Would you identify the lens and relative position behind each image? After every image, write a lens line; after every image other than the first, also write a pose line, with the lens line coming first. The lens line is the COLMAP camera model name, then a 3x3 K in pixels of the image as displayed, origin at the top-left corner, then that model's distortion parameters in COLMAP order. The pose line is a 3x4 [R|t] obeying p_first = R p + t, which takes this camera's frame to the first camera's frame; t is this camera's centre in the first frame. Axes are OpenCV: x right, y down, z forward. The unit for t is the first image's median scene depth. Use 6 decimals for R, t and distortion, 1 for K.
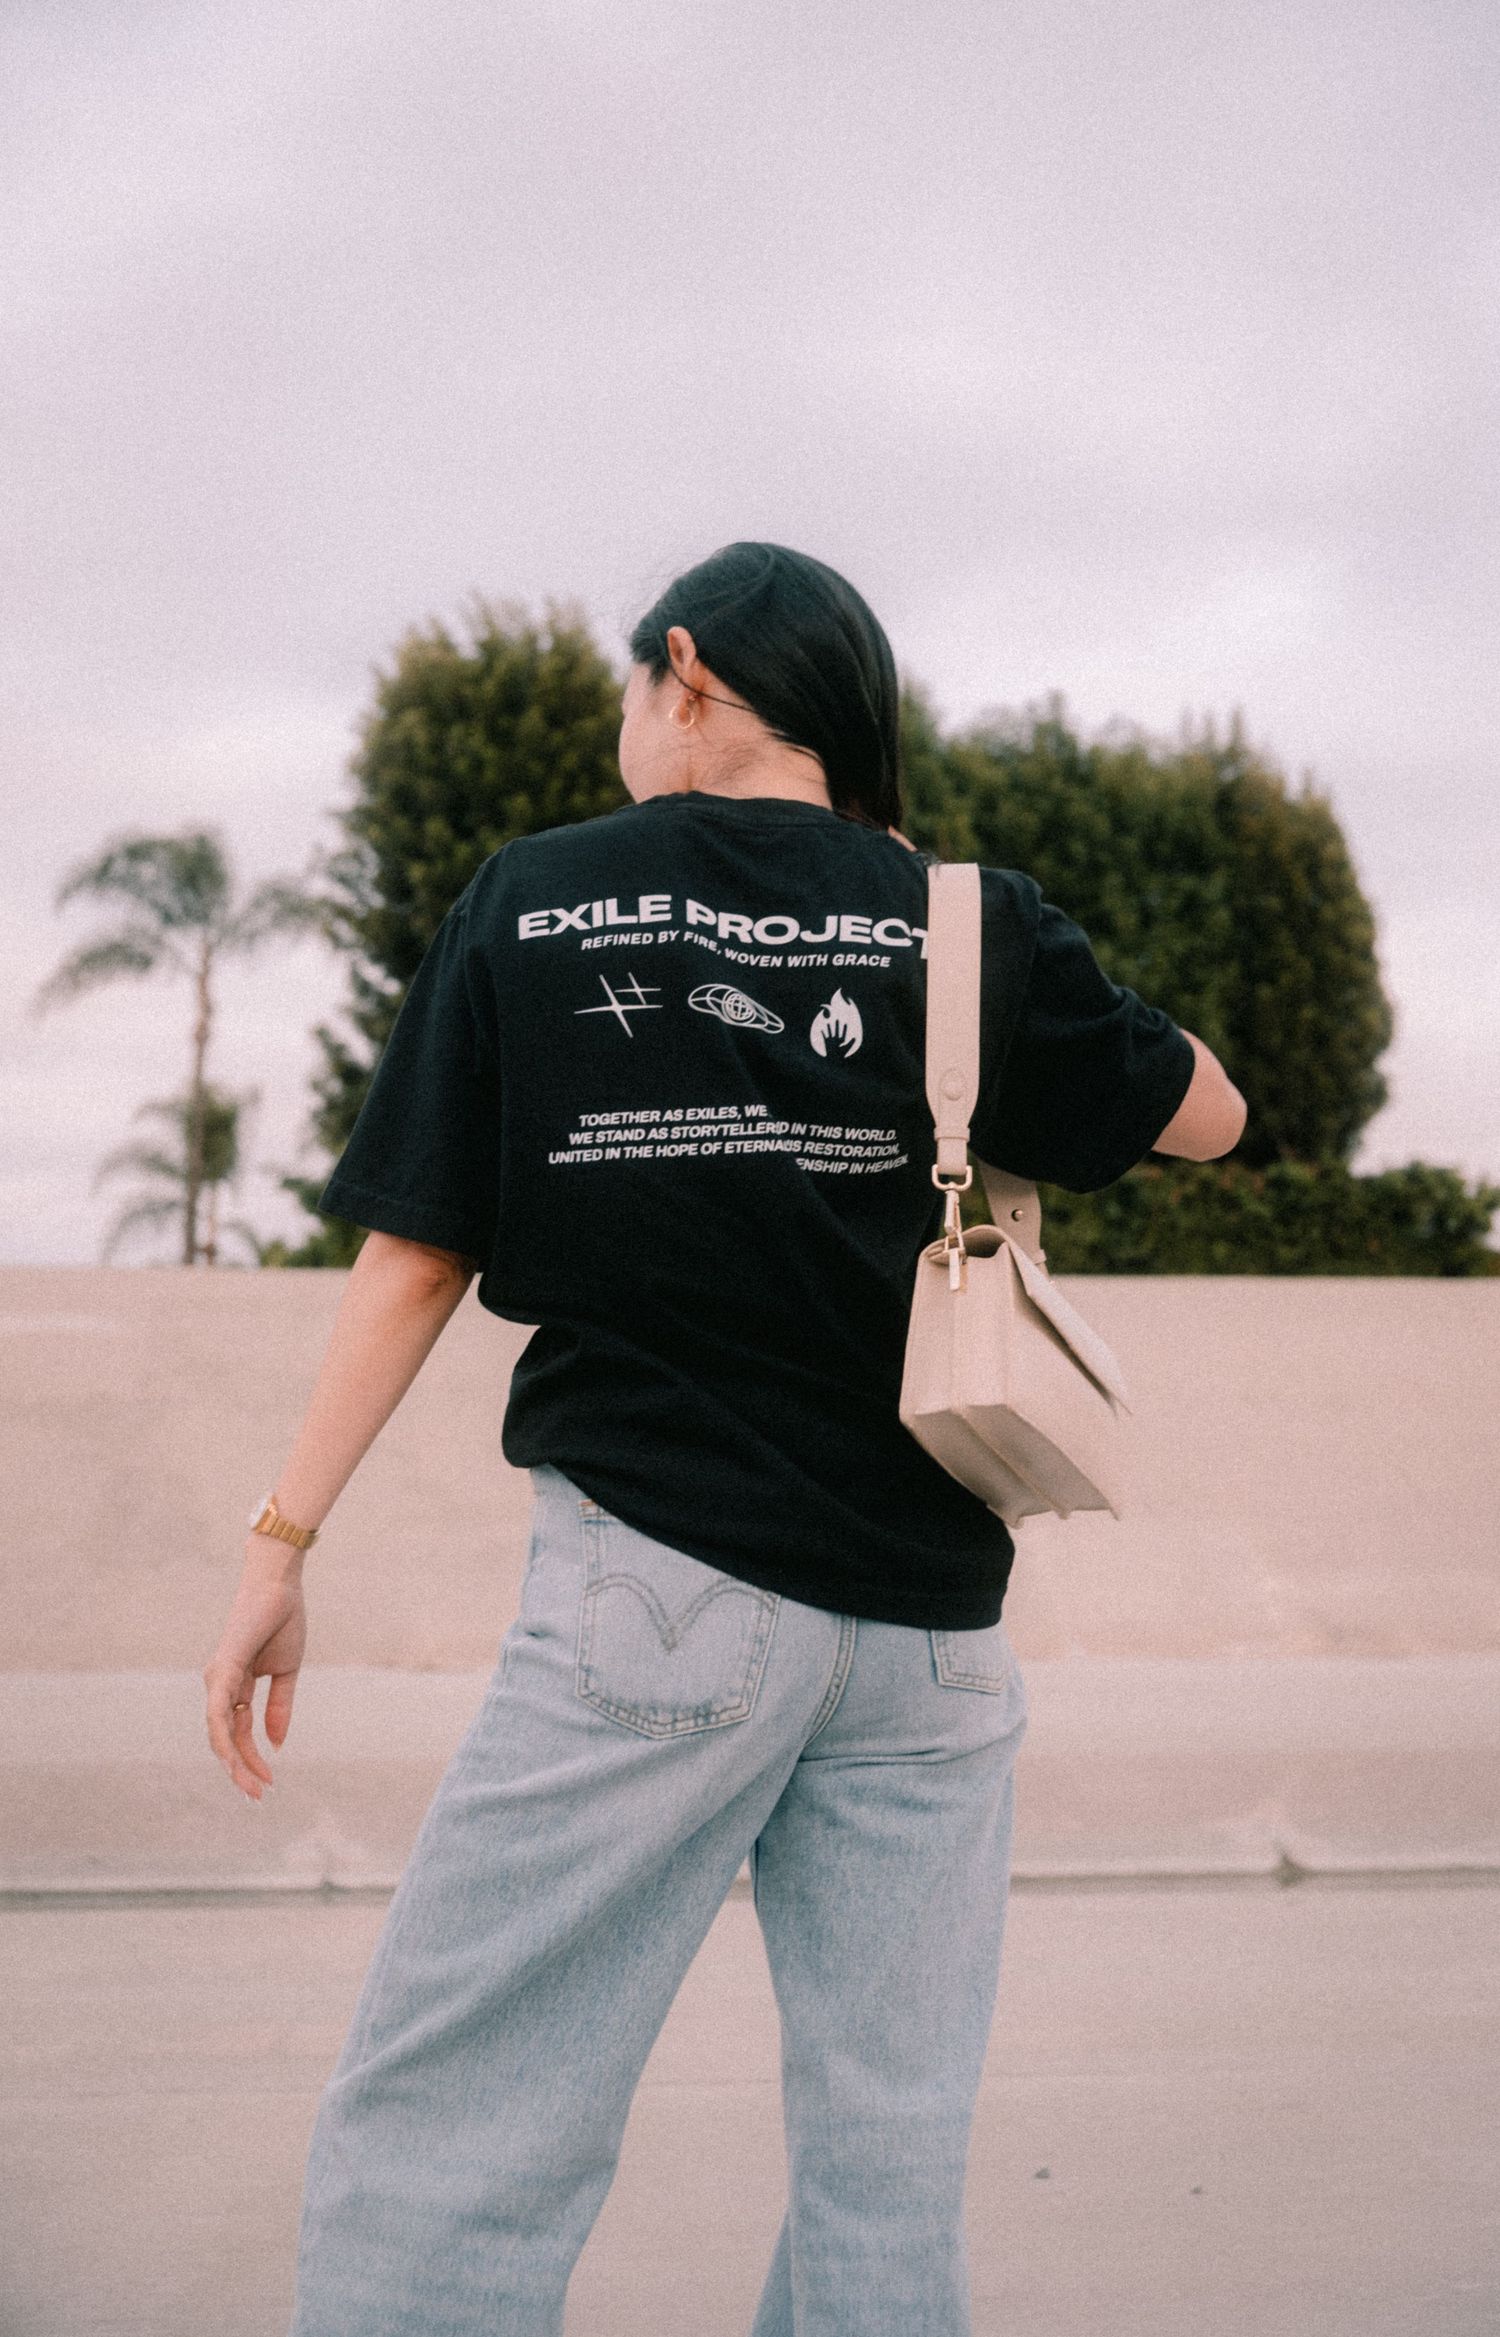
lens RADIAL K [[3046.7, 0, 803.2], [0, 3046.7, 1198.0], [0, 0, 1]] dist [0.002707, 0.005041]
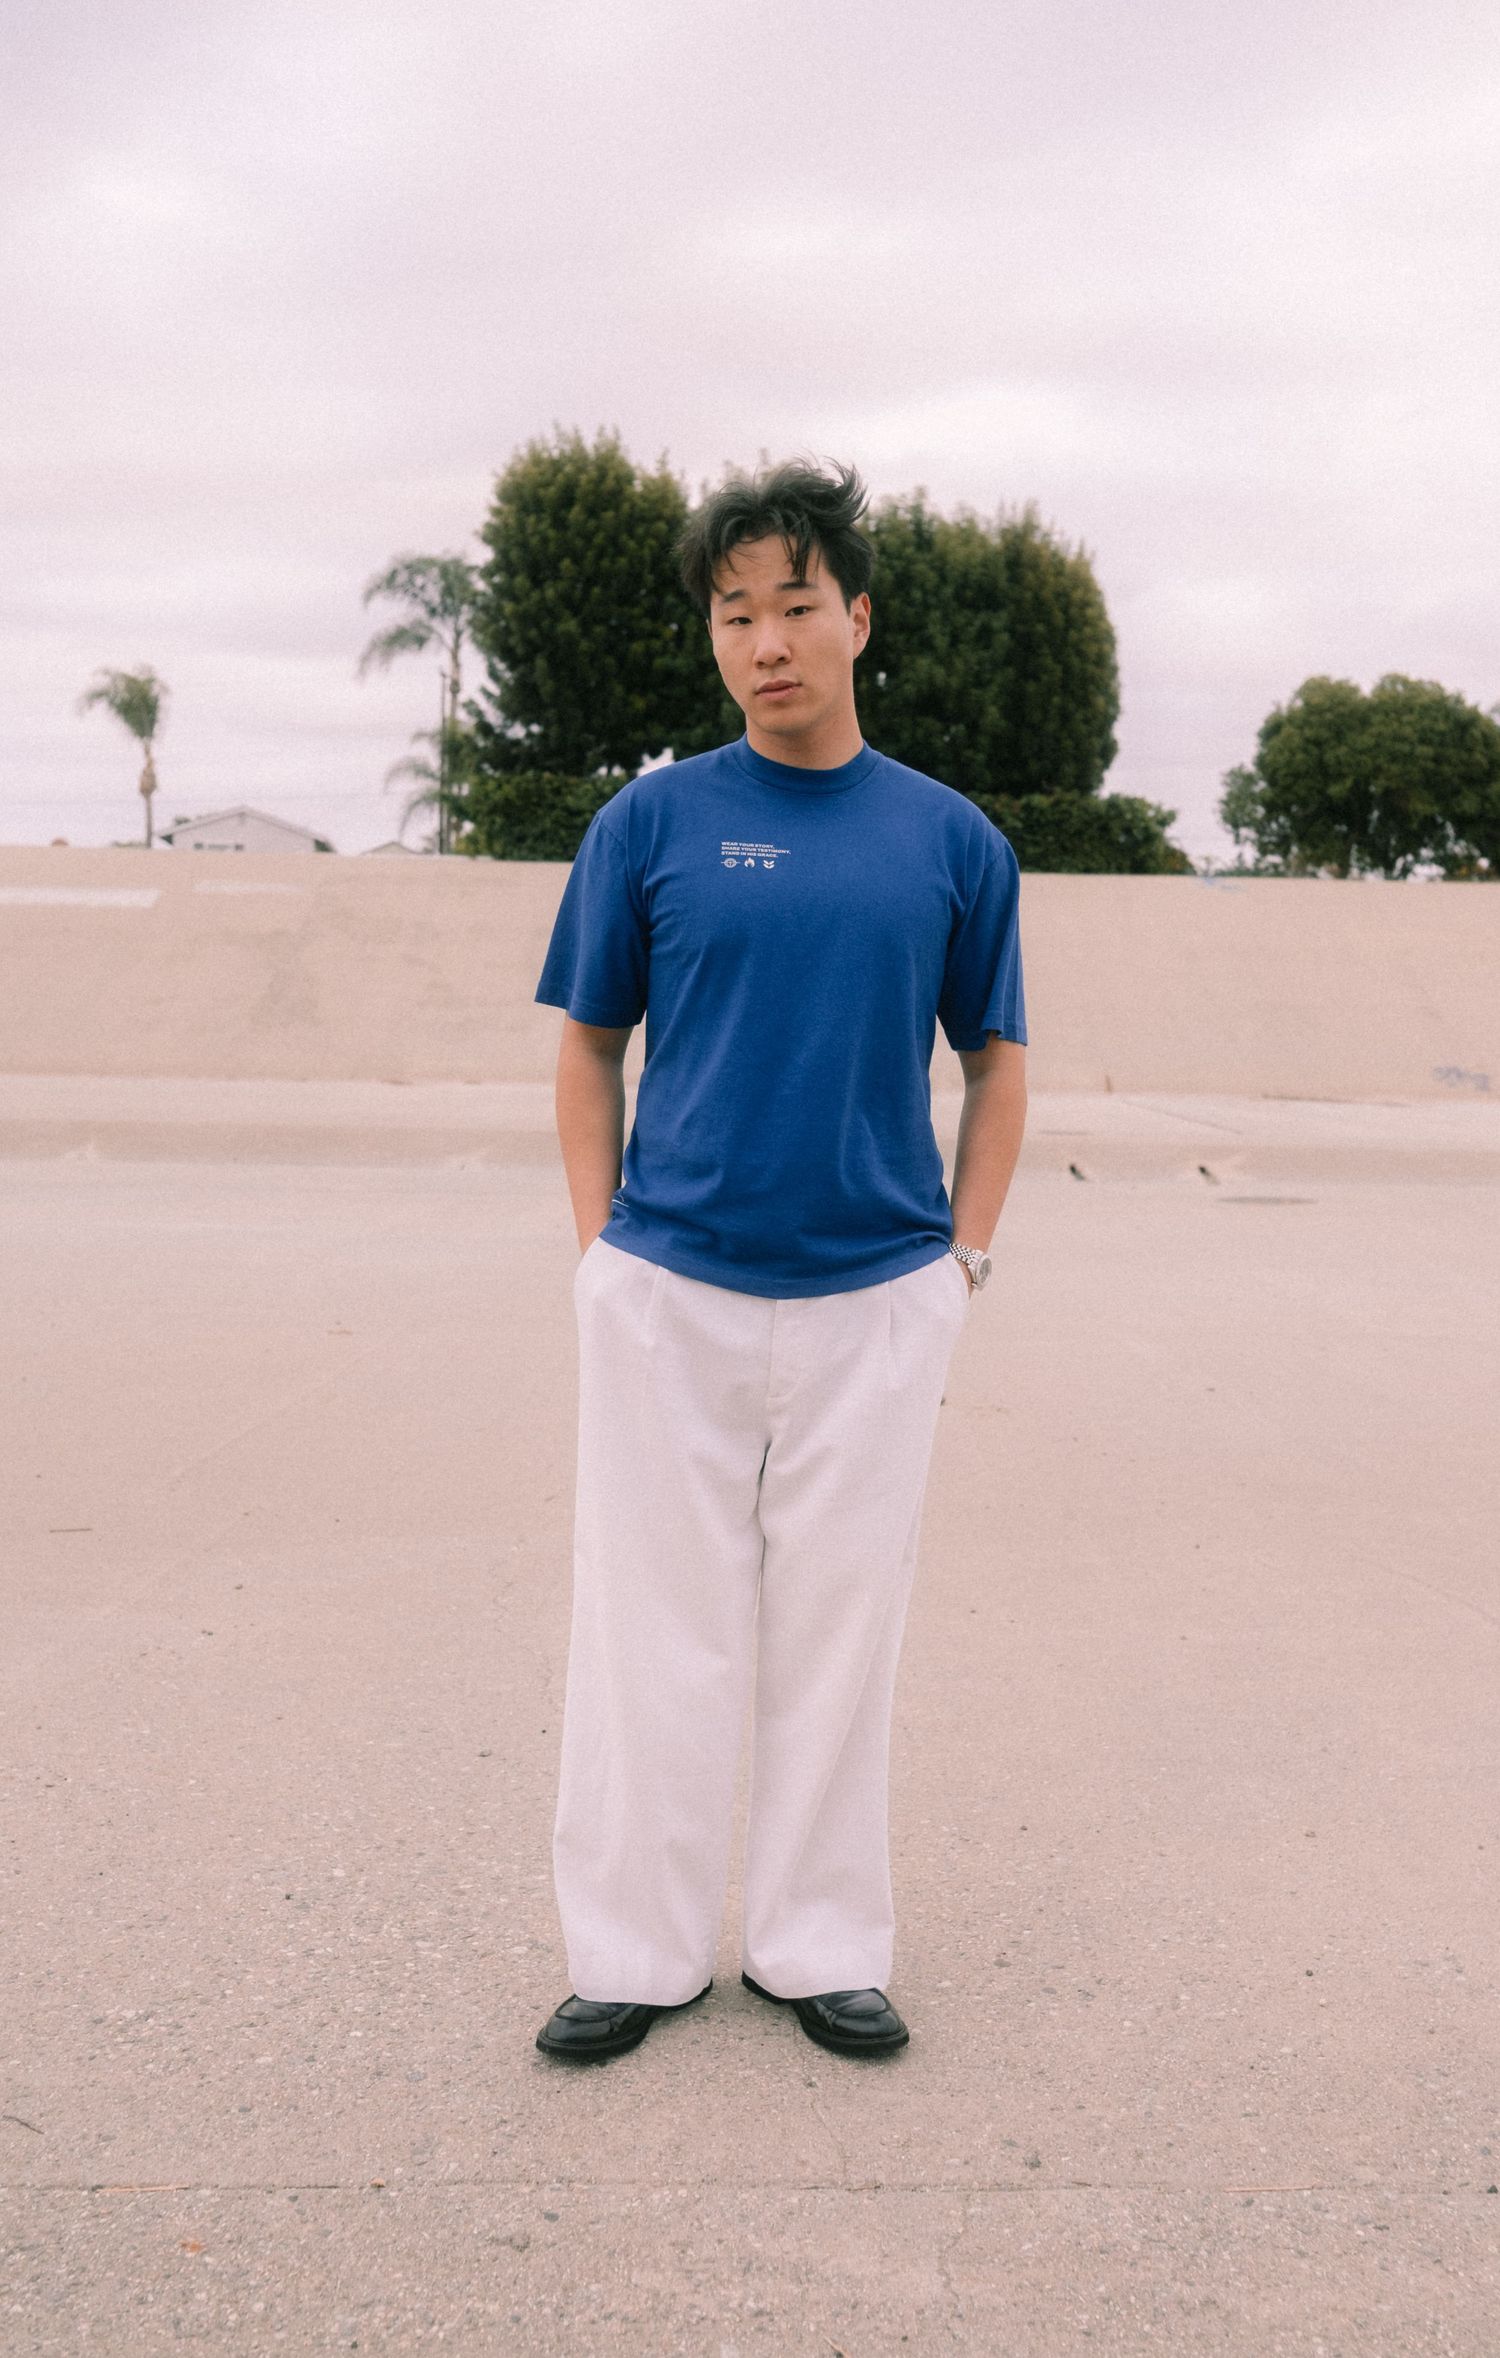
lens RADIAL K [[2103.5, 0, 844.9], [0, 2103.5, 1273.3], [0, 0, 1]] dist [0.005773, 0.003497]
pose [[0.994902, 0.037393, -0.093655, 0.170914], [-0.014053, 0.971058, 0.238429, -0.029978], [0.099860, -0.235897, 0.966634, -0.174463]]
